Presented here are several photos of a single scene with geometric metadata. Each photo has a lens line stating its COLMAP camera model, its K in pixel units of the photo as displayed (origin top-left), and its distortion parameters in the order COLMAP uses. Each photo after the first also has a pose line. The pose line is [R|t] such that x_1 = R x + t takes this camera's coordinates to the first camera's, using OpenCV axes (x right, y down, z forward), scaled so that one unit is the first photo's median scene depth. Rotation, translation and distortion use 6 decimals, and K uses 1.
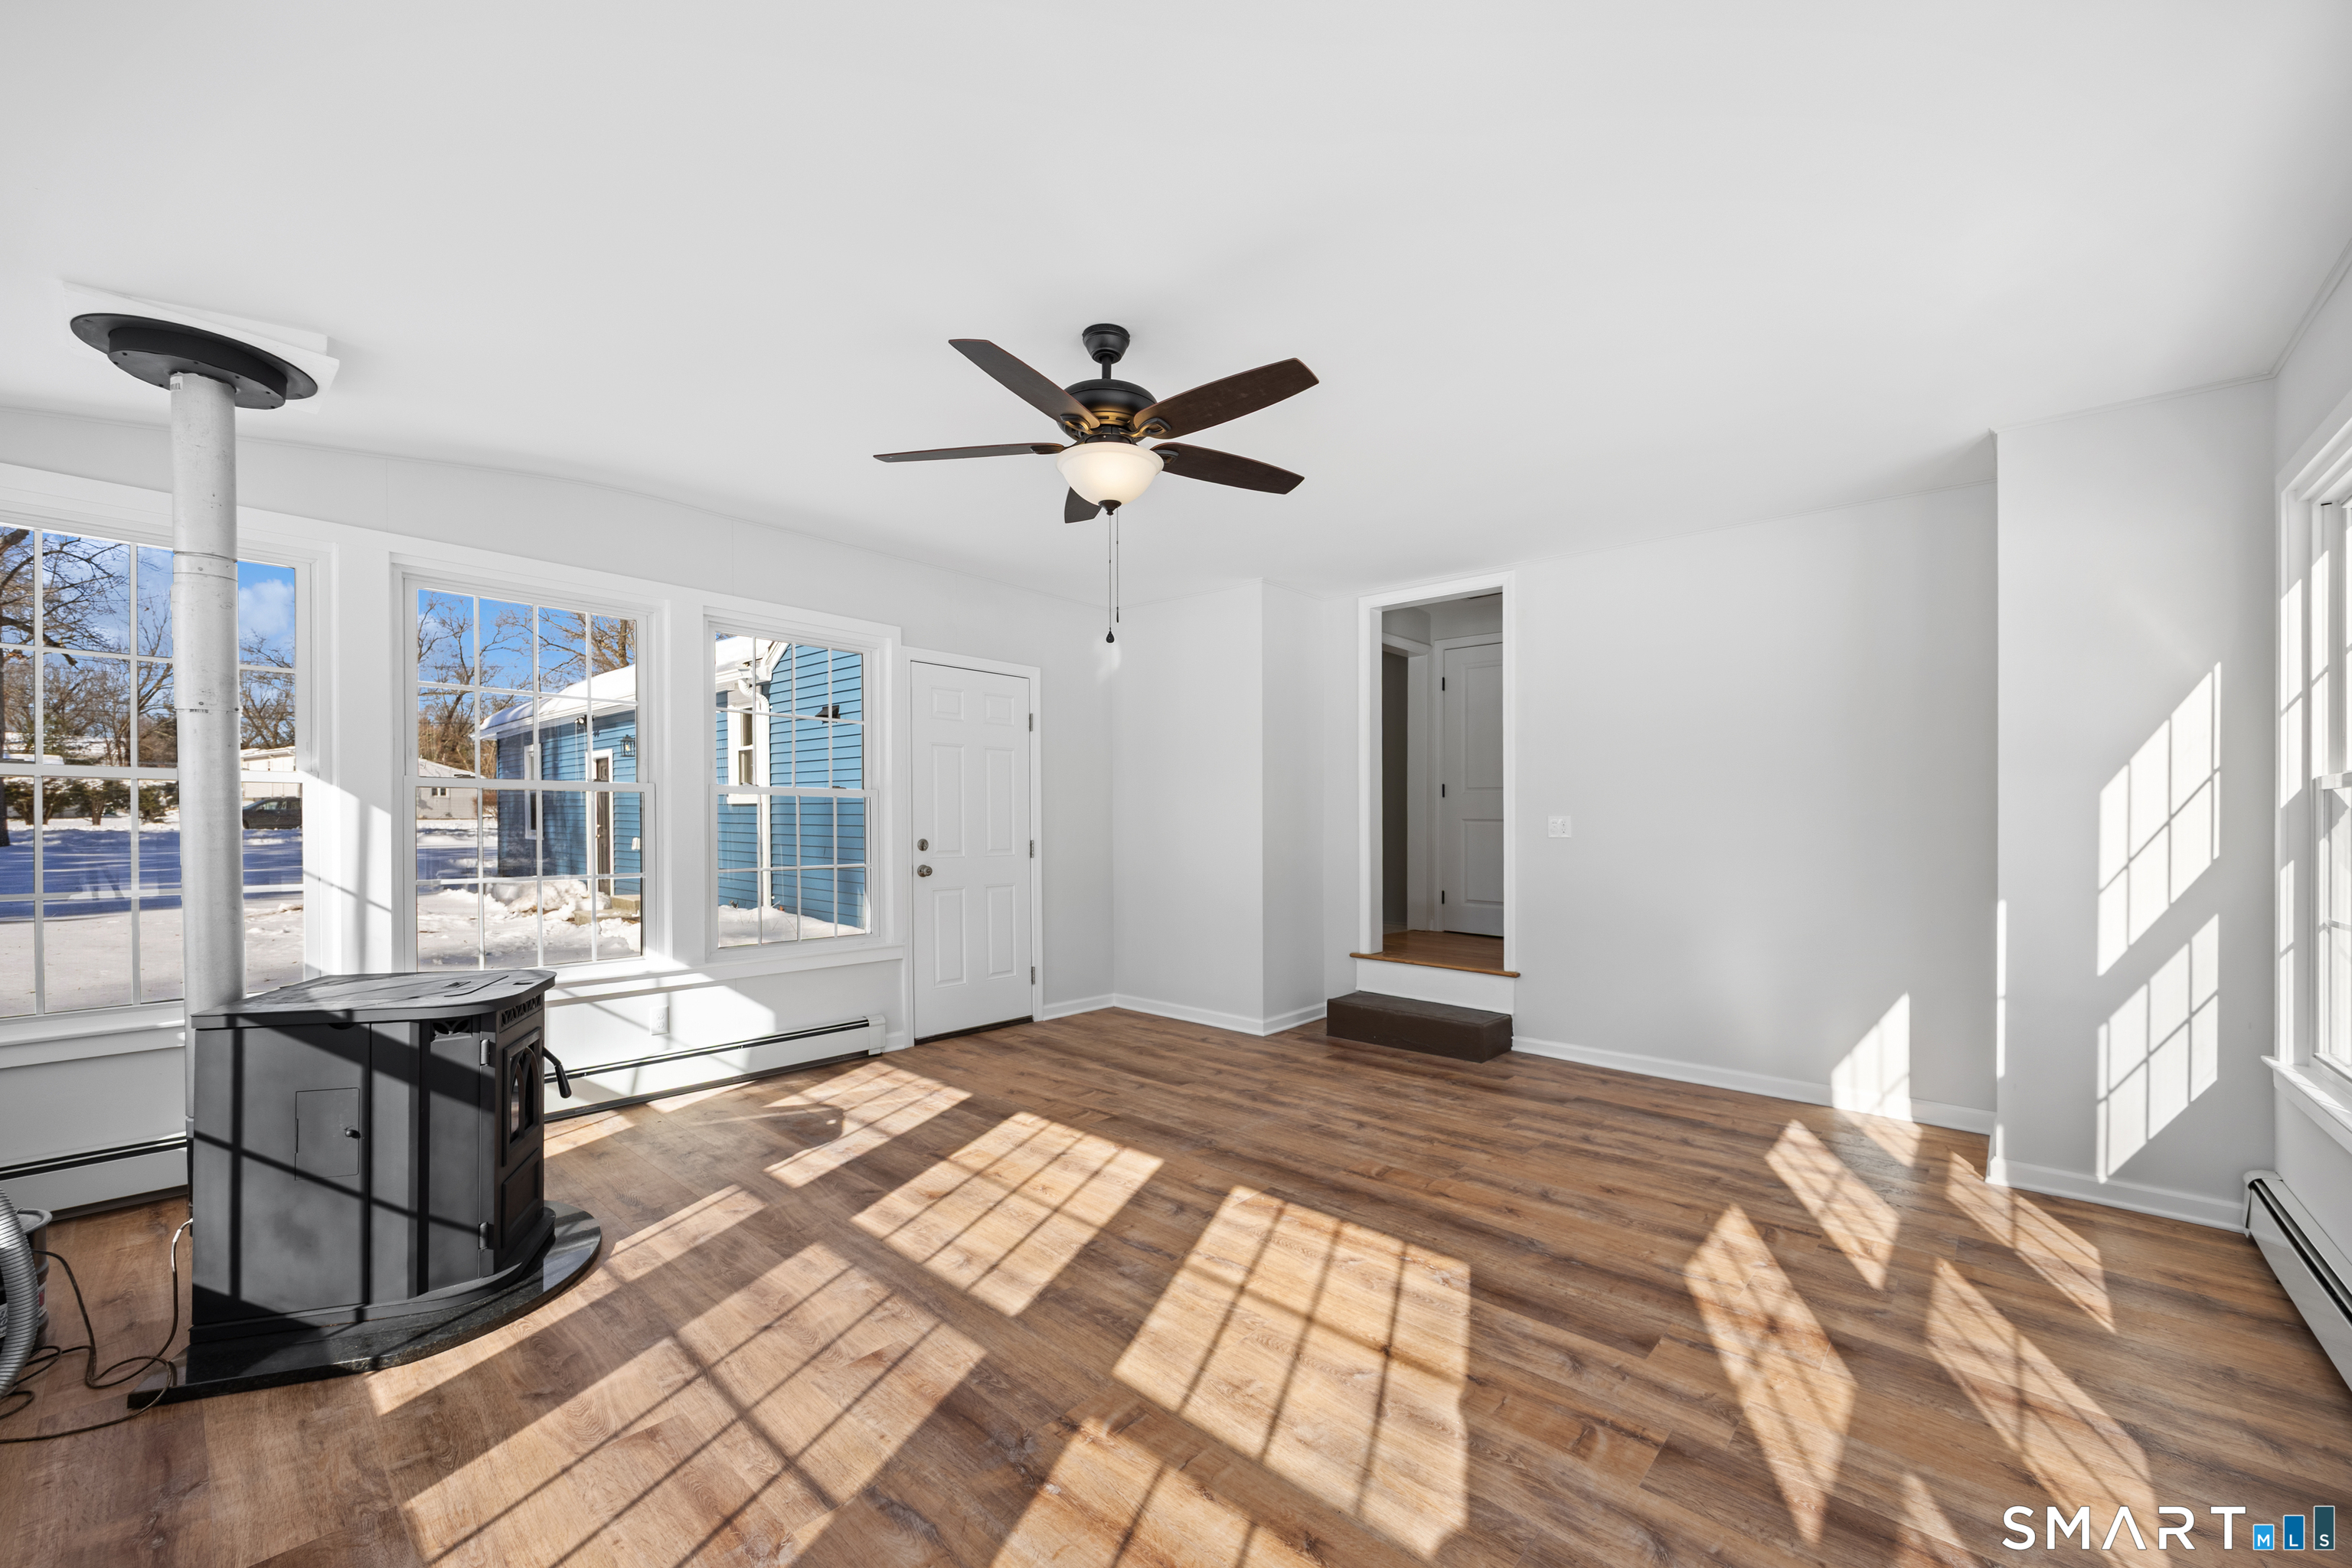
lens RADIAL K [[917.3, 0, 1179.2], [0, 917.3, 807.7], [0, 0, 1]] dist [-0.002241, -0.000114]
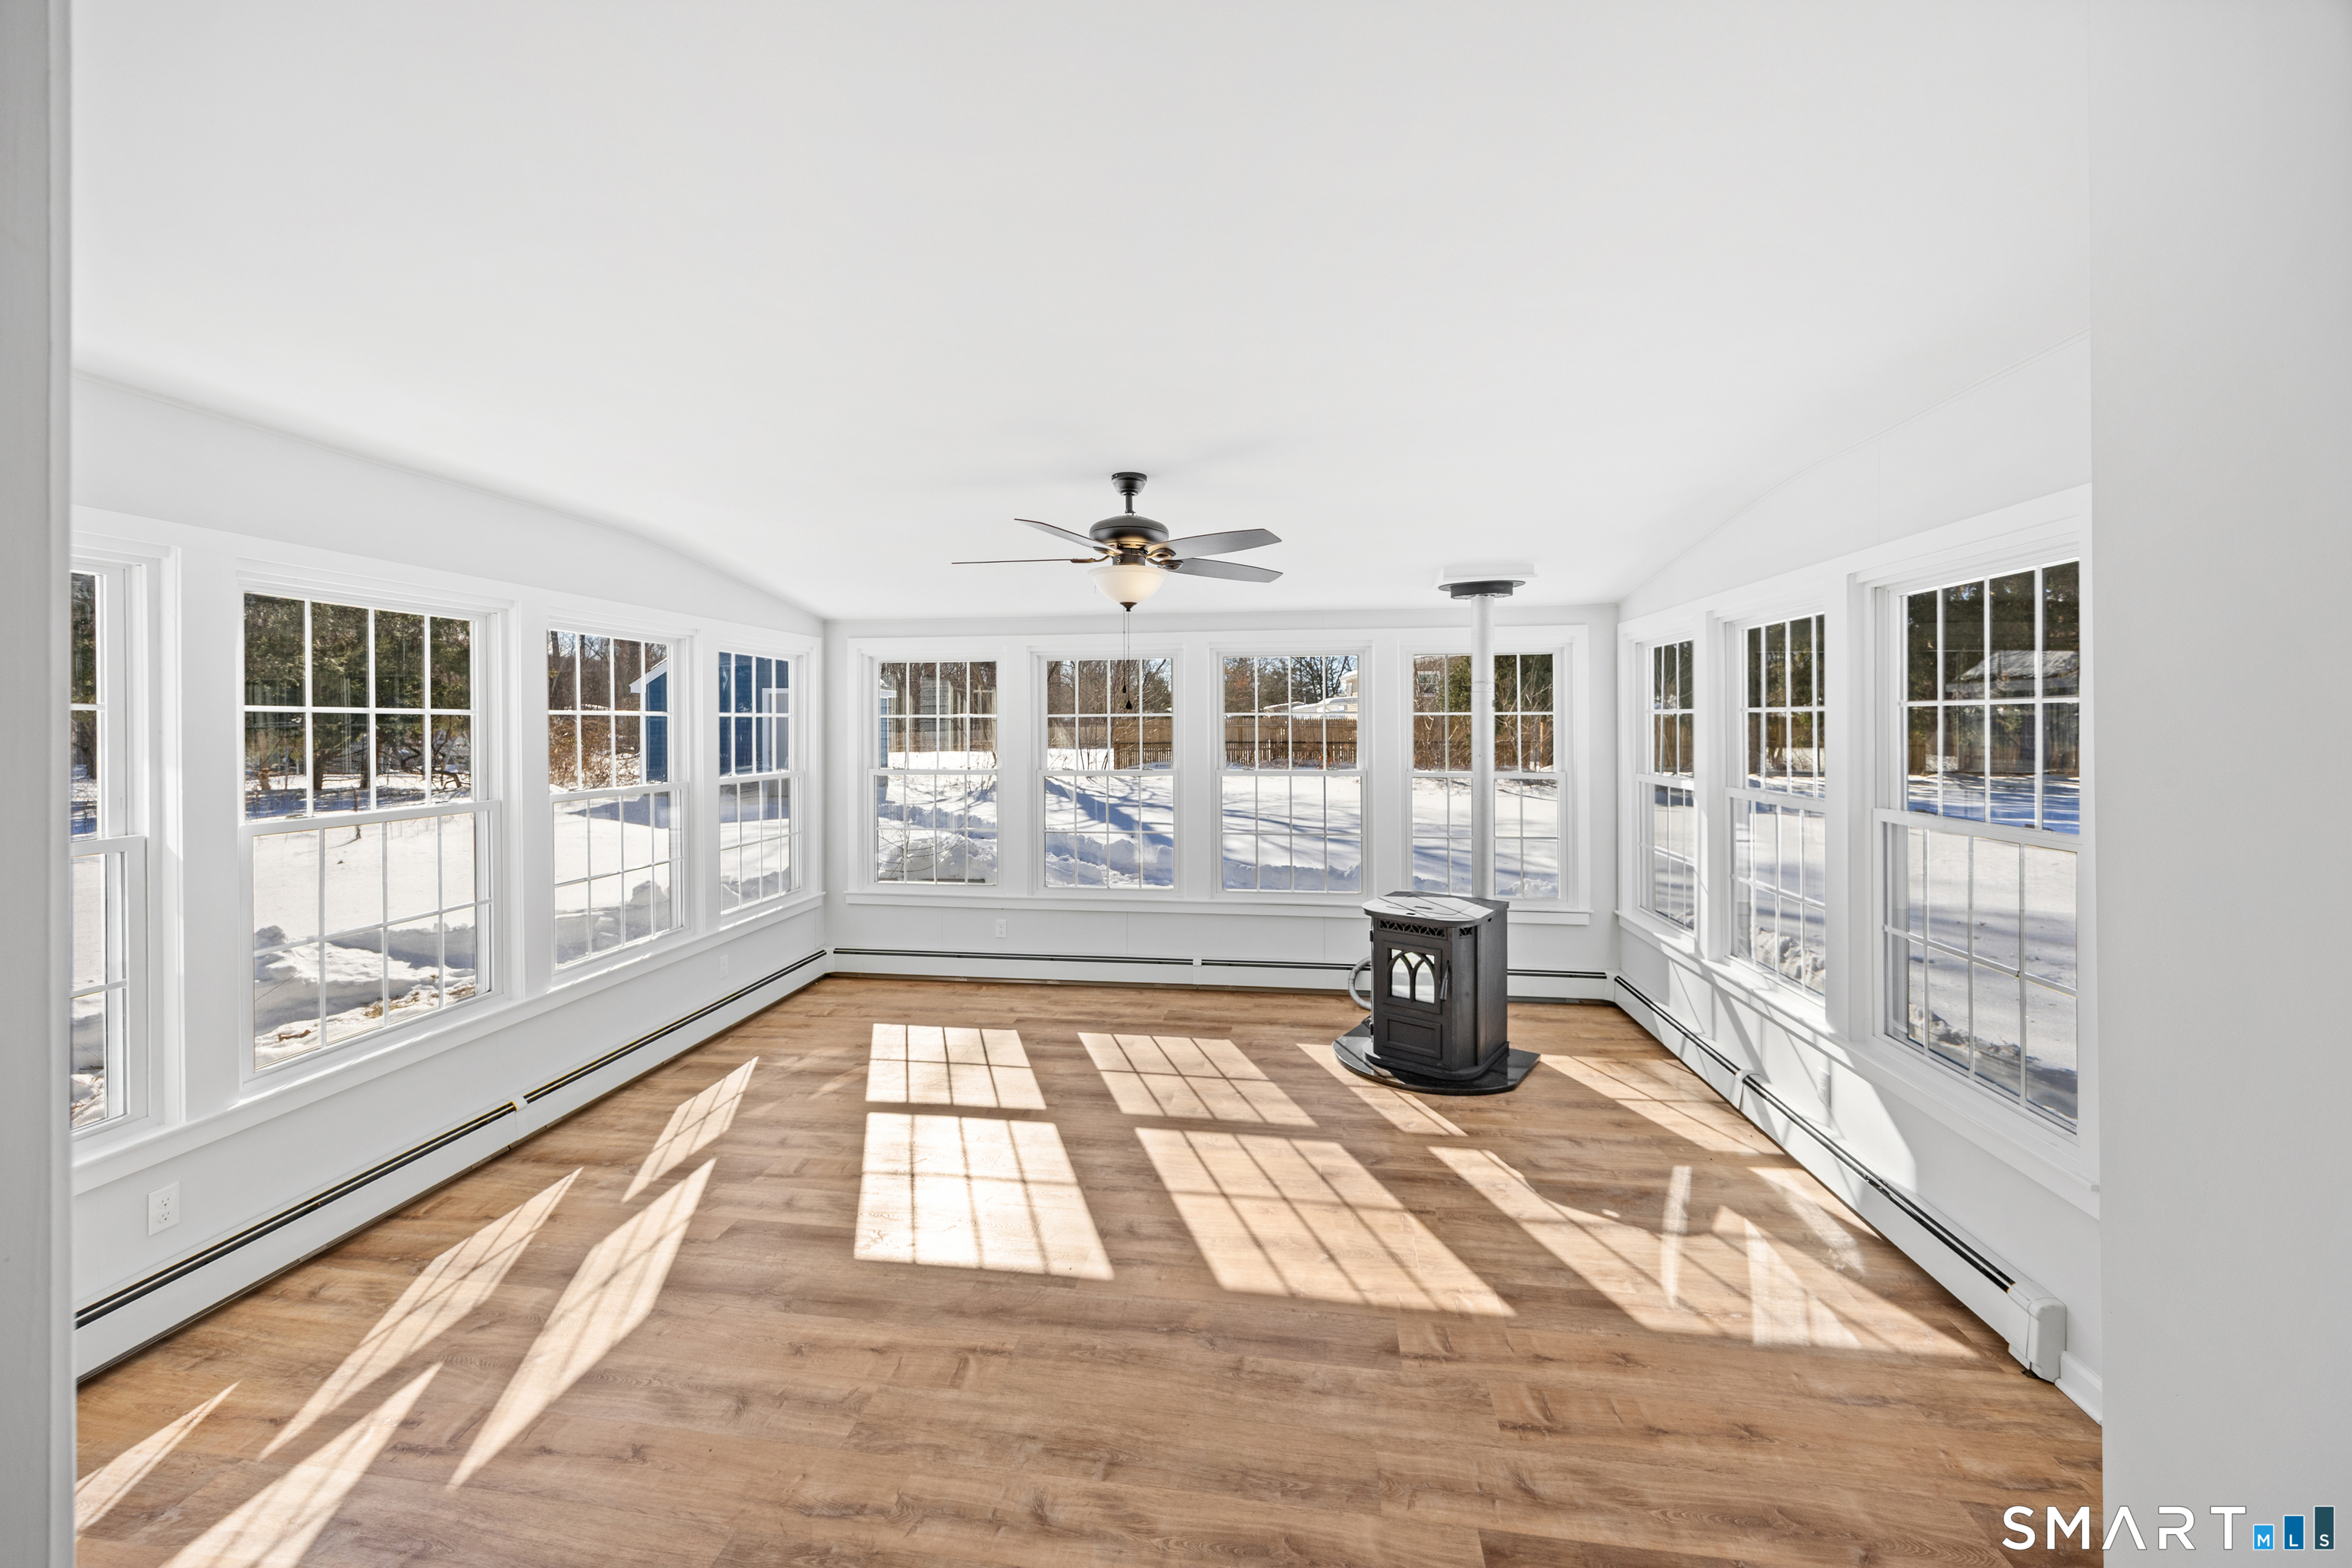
lens RADIAL K [[917.3, 0, 1155.6], [0, 917.3, 736.0], [0, 0, 1]] dist [-0.002241, -0.000114]
pose [[-0.835517, 0.004010, -0.549450, 0.556394], [0.005895, 0.999981, -0.001665, -0.124231], [0.549433, -0.004630, -0.835525, 1.912818]]
